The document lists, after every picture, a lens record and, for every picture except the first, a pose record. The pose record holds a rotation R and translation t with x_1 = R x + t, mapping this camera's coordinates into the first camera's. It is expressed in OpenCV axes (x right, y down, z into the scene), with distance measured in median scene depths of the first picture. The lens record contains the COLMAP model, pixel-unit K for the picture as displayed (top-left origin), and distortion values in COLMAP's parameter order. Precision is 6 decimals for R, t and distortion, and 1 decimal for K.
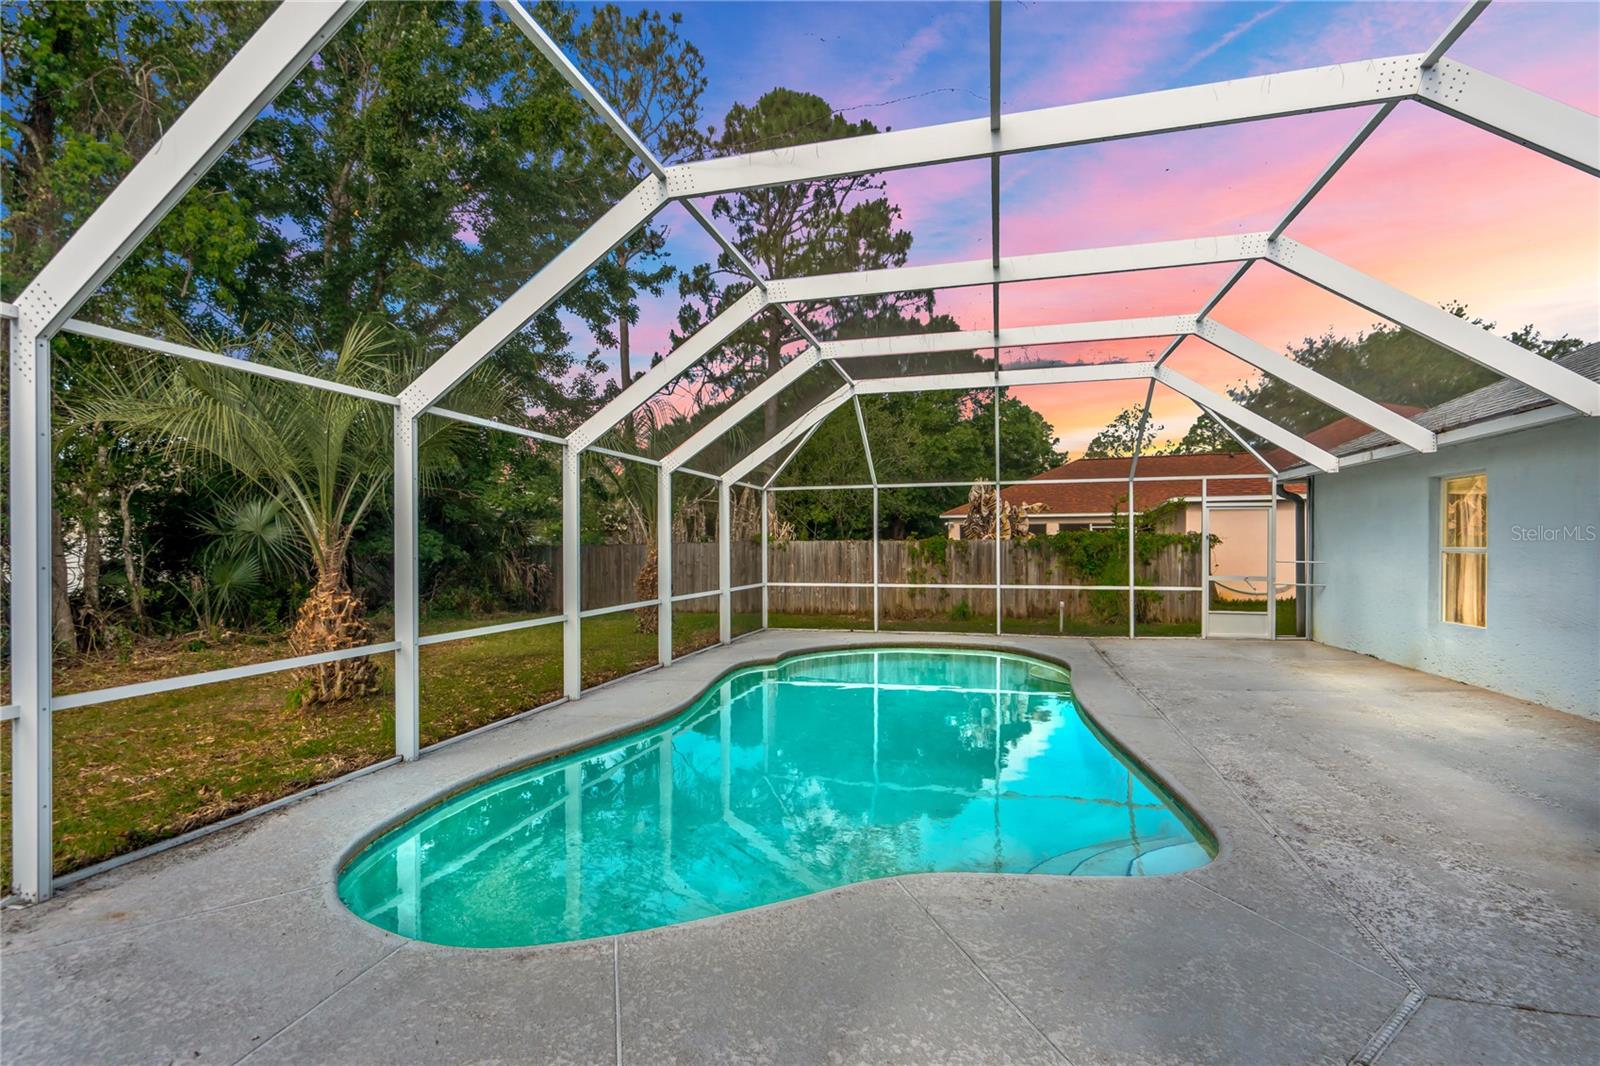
lens RADIAL K [[735.1, 0, 804.6], [0, 735.1, 547.5], [0, 0, 1]] dist [-0.007120, 0.002873]
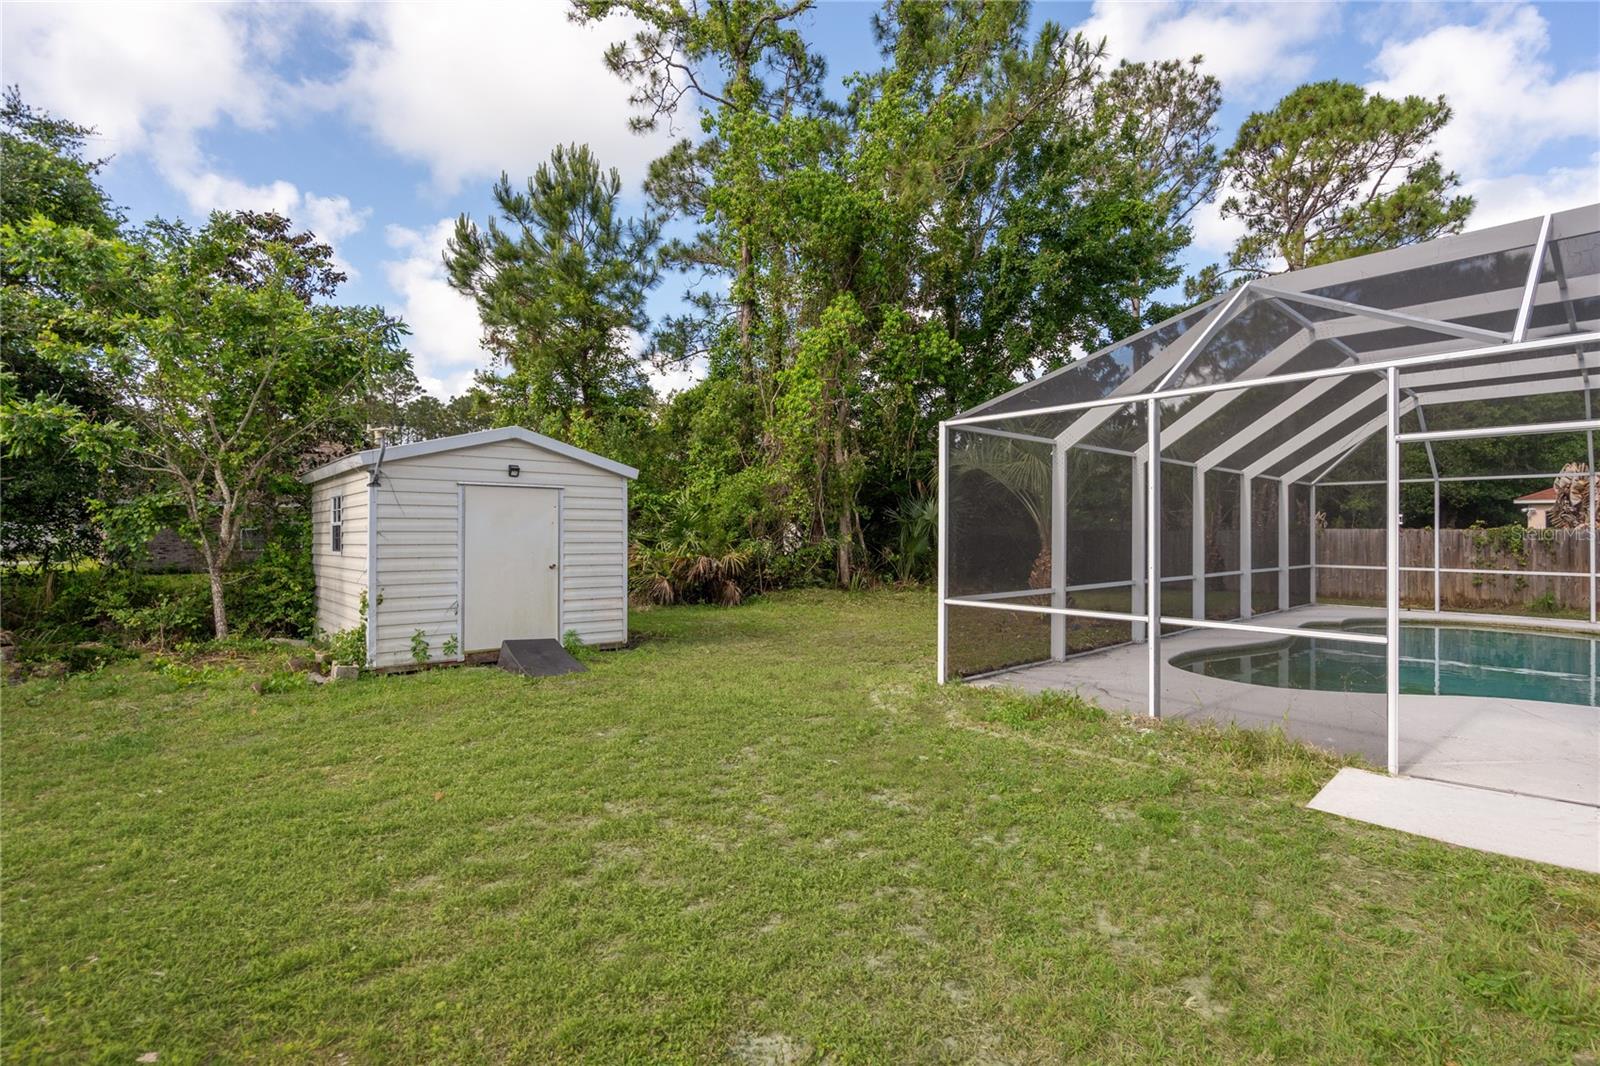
lens RADIAL K [[735.1, 0, 820.5], [0, 735.1, 528.0], [0, 0, 1]] dist [-0.007120, 0.002873]
pose [[0.838648, 0.001867, -0.544670, -0.058308], [-0.006720, 0.999953, -0.006920, 0.001382], [0.544632, 0.009463, 0.838622, -0.308407]]
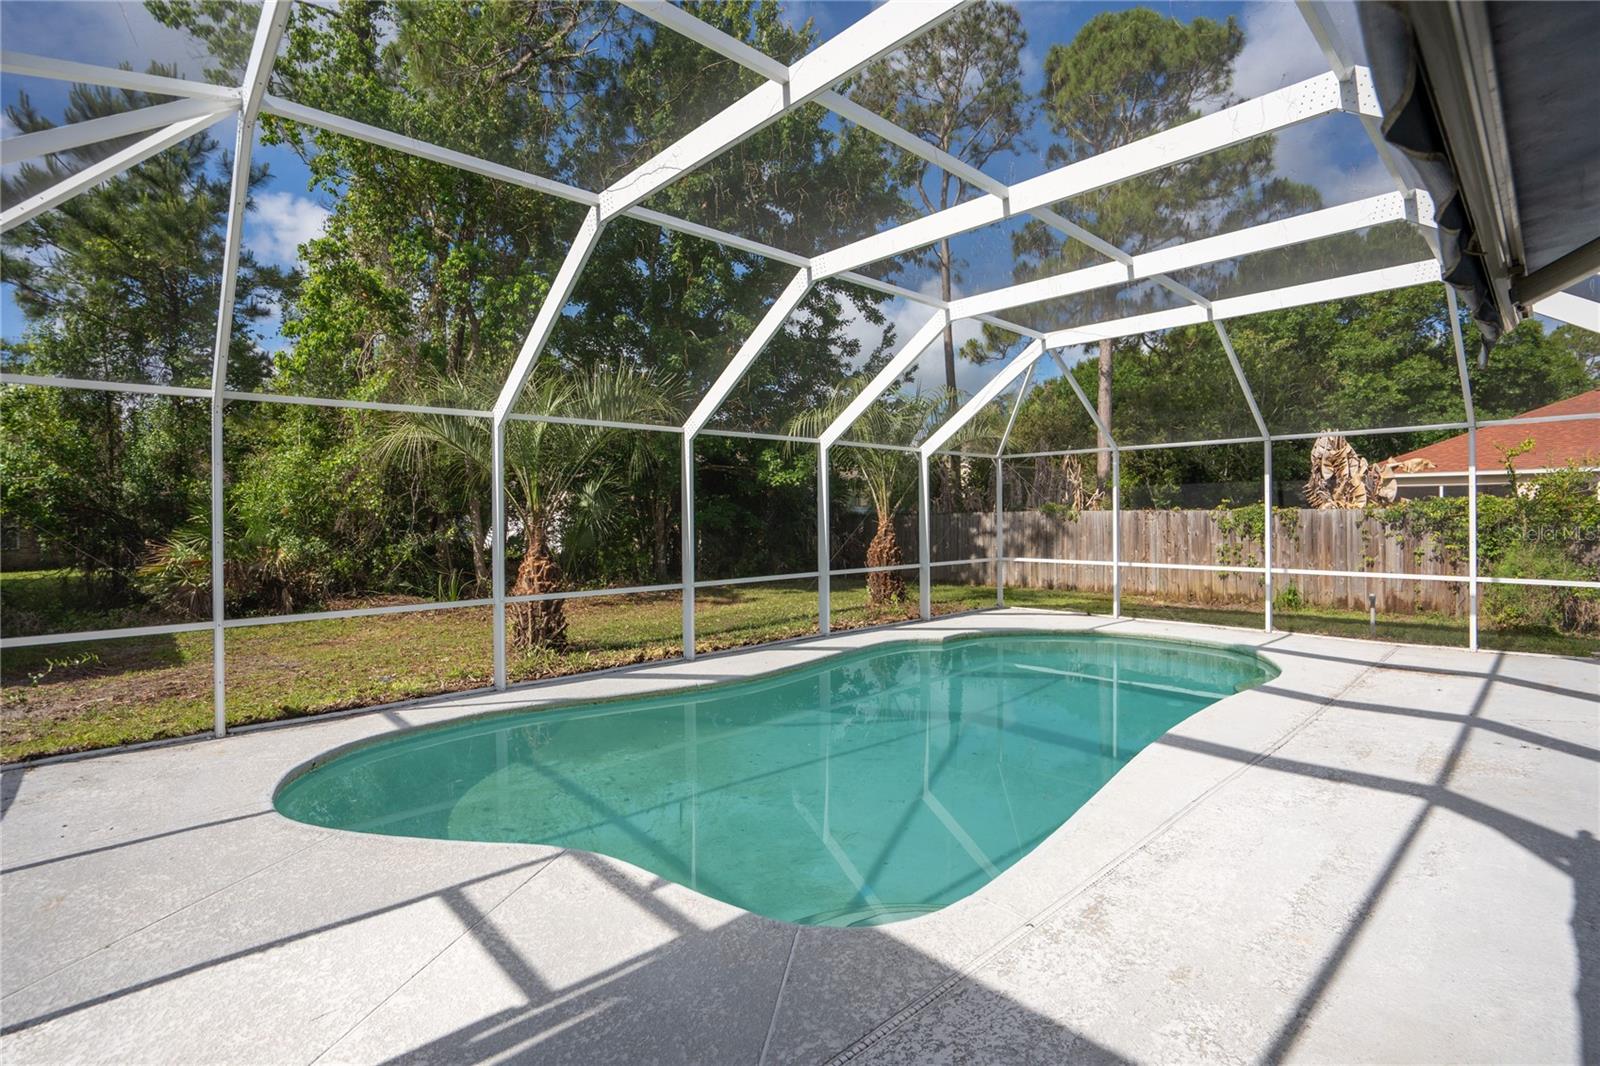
lens RADIAL K [[735.1, 0, 794.7], [0, 735.1, 521.0], [0, 0, 1]] dist [-0.007120, 0.002873]
pose [[0.848062, 0.002385, -0.529892, 0.174826], [0.002615, 0.999959, 0.008685, -0.005649], [0.529891, -0.008751, 0.848020, 0.049016]]
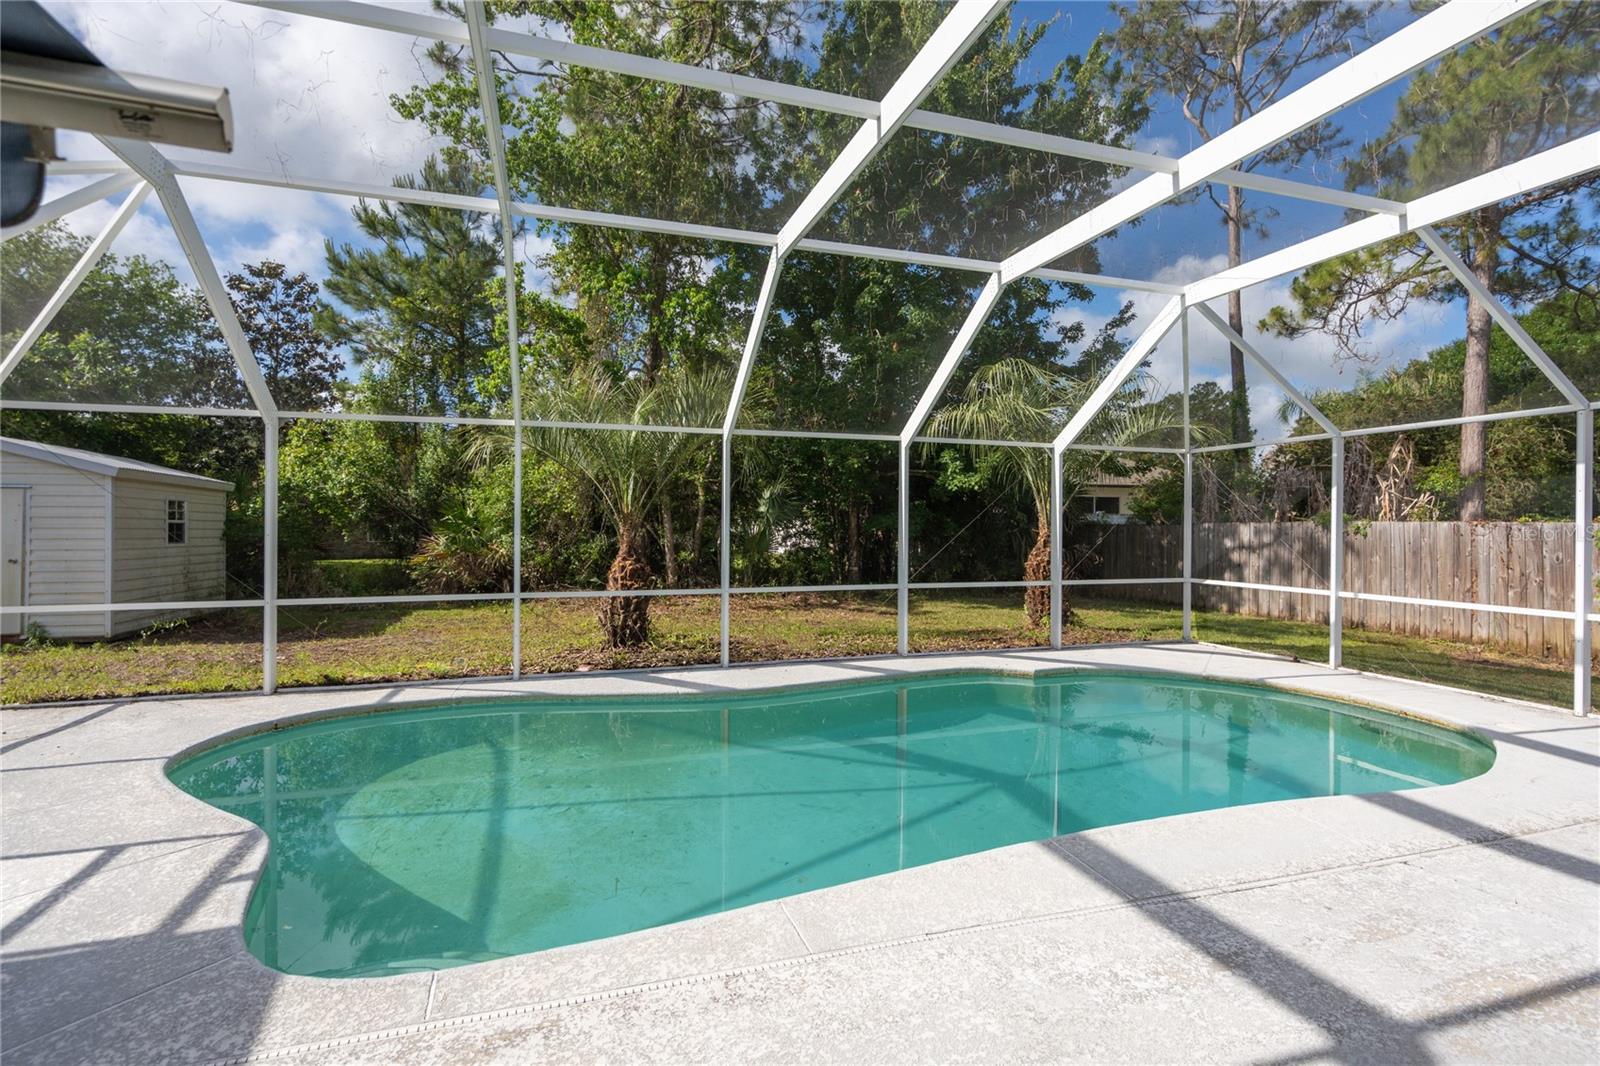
lens RADIAL K [[735.1, 0, 785.9], [0, 735.1, 529.4], [0, 0, 1]] dist [-0.007120, 0.002873]
pose [[0.542121, 0.016791, -0.840133, 0.274795], [-0.008840, 0.999859, 0.014278, -0.006946], [0.840254, -0.000314, 0.542193, 0.192502]]
